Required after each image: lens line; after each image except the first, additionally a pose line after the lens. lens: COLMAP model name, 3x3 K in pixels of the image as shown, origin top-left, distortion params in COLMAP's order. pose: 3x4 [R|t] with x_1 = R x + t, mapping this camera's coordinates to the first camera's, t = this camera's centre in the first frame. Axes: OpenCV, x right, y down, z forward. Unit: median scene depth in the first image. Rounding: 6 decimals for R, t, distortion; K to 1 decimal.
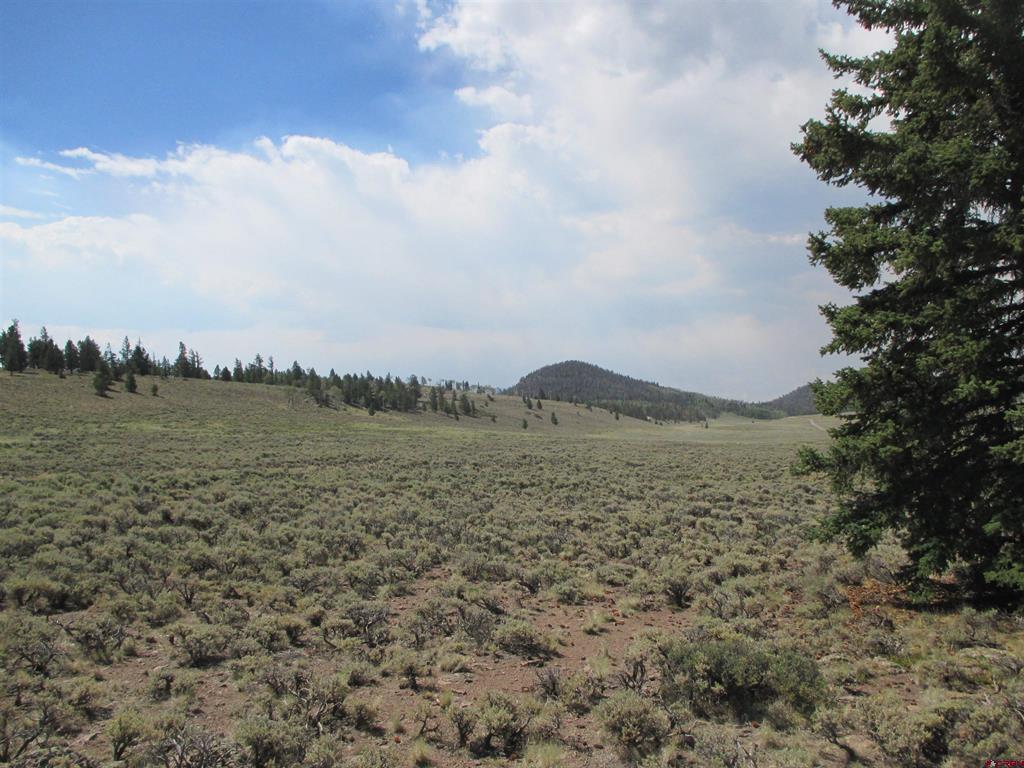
lens RADIAL K [[878.3, 0, 516.0], [0, 878.3, 386.7], [0, 0, 1]] dist [-0.035582, 0.026940]
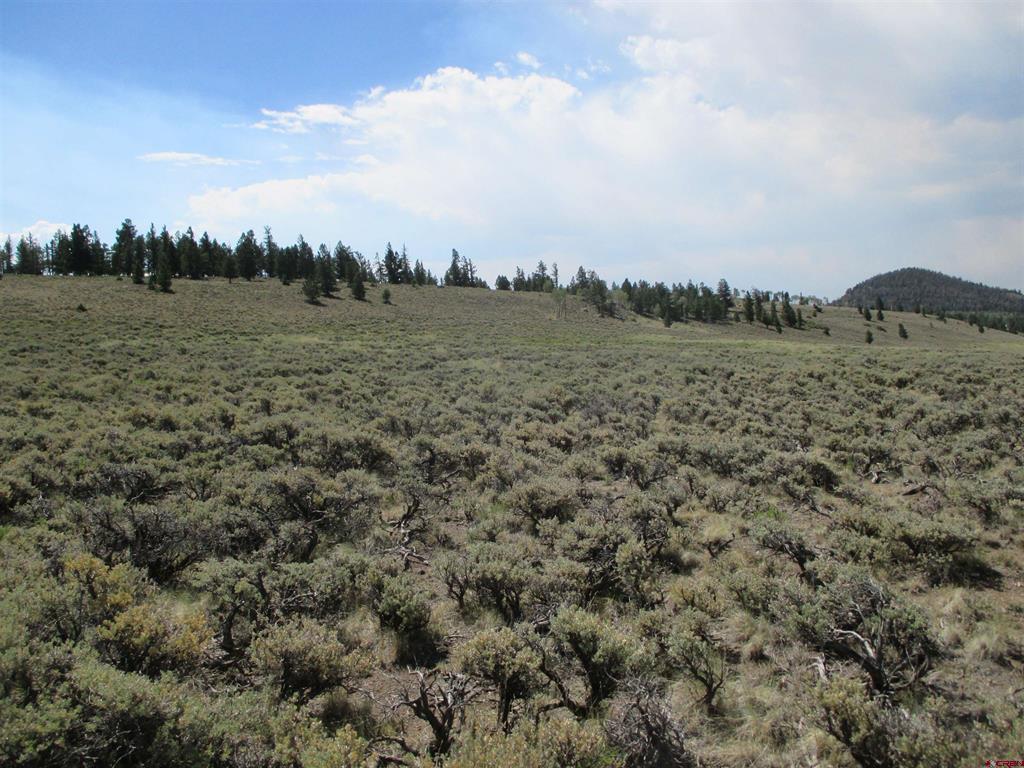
lens RADIAL K [[878.3, 0, 514.4], [0, 878.3, 381.1], [0, 0, 1]] dist [-0.035582, 0.026940]
pose [[0.938352, 0.005559, -0.345637, -0.018365], [0.023883, 0.996439, 0.080865, 0.011555], [0.344855, -0.084135, 0.934878, 0.178813]]
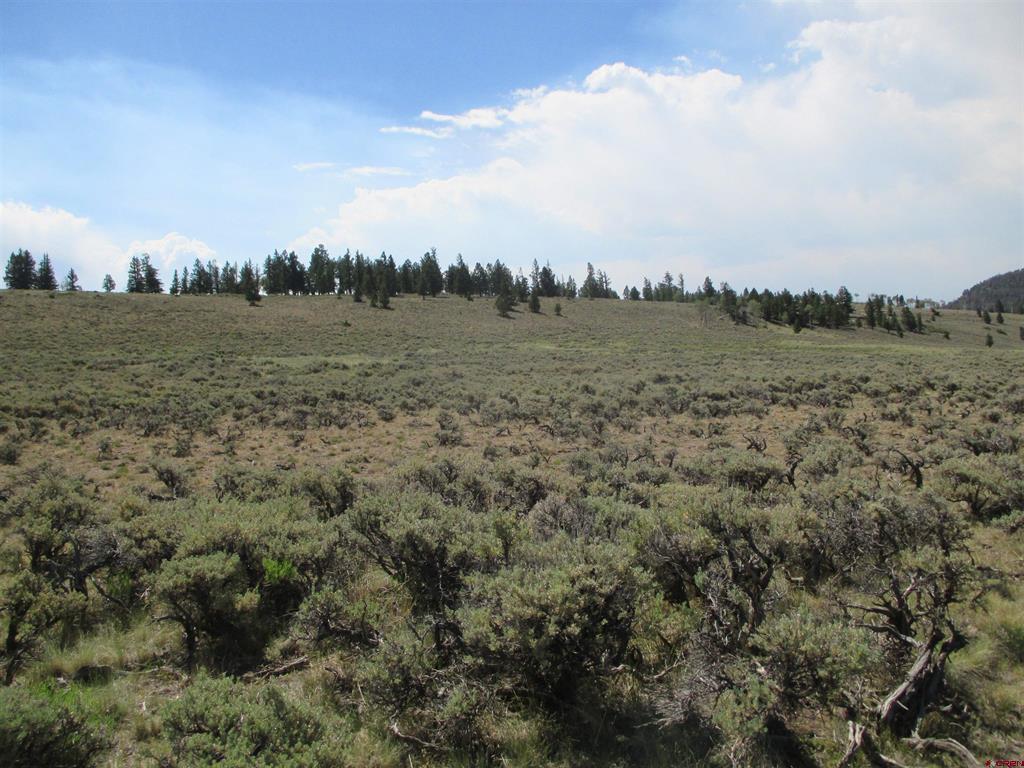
lens RADIAL K [[878.3, 0, 506.1], [0, 878.3, 371.8], [0, 0, 1]] dist [-0.035582, 0.026940]
pose [[0.890395, -0.003610, -0.455175, -0.023053], [0.035122, 0.997532, 0.060793, 0.006865], [0.453832, -0.070116, 0.888324, 0.086136]]
